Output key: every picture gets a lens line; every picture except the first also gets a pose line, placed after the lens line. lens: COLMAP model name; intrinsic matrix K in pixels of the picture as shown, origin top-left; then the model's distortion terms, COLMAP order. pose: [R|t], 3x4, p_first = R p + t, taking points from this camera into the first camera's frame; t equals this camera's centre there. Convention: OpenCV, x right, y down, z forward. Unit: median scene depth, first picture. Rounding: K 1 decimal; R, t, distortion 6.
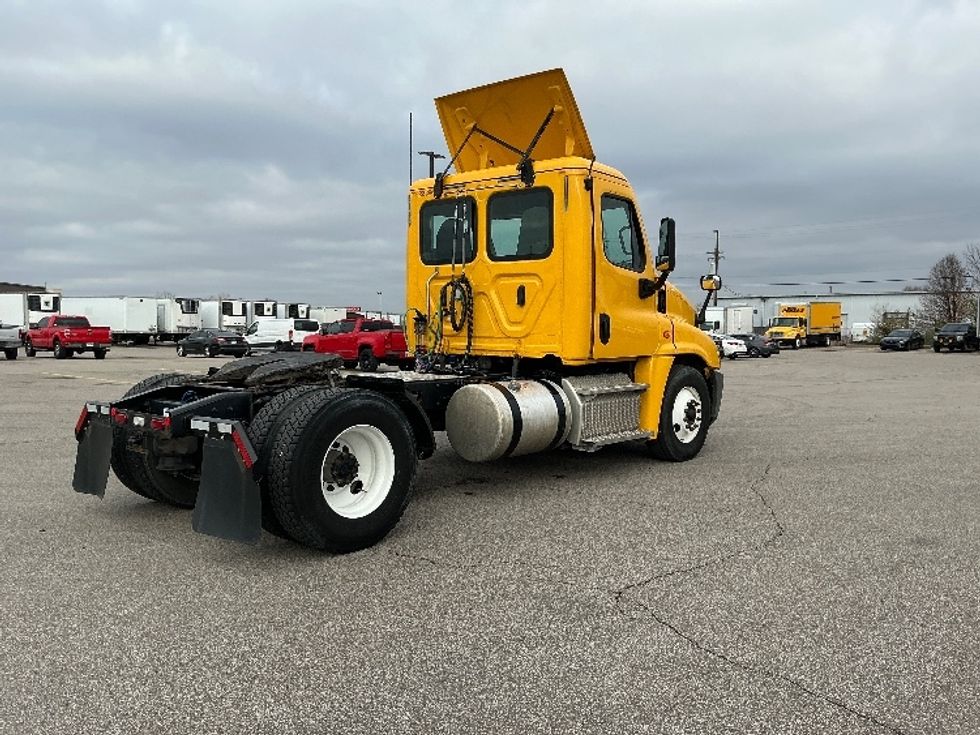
lens RADIAL K [[799.4, 0, 483.3], [0, 799.4, 372.0], [0, 0, 1]] dist [0.028470, -0.069374]
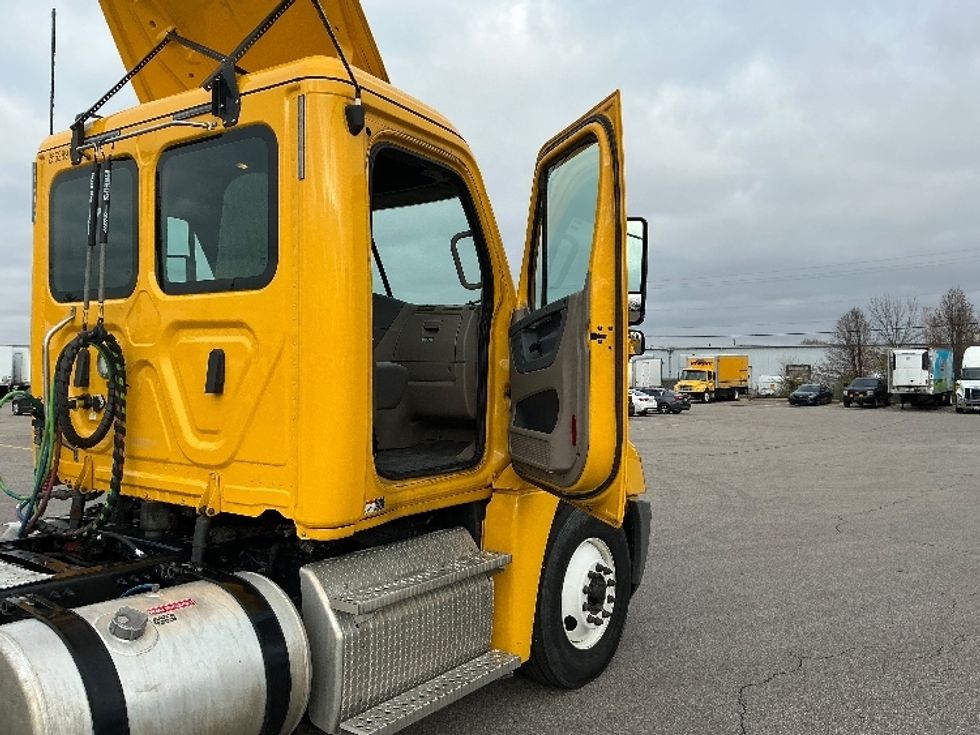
lens RADIAL K [[799.4, 0, 496.0], [0, 799.4, 365.8], [0, 0, 1]] dist [0.028470, -0.069374]
pose [[0.992228, 0.004742, 0.124342, 0.127988], [0.003732, 0.997690, -0.067829, -0.060225], [-0.124376, 0.067766, 0.989918, 0.478290]]
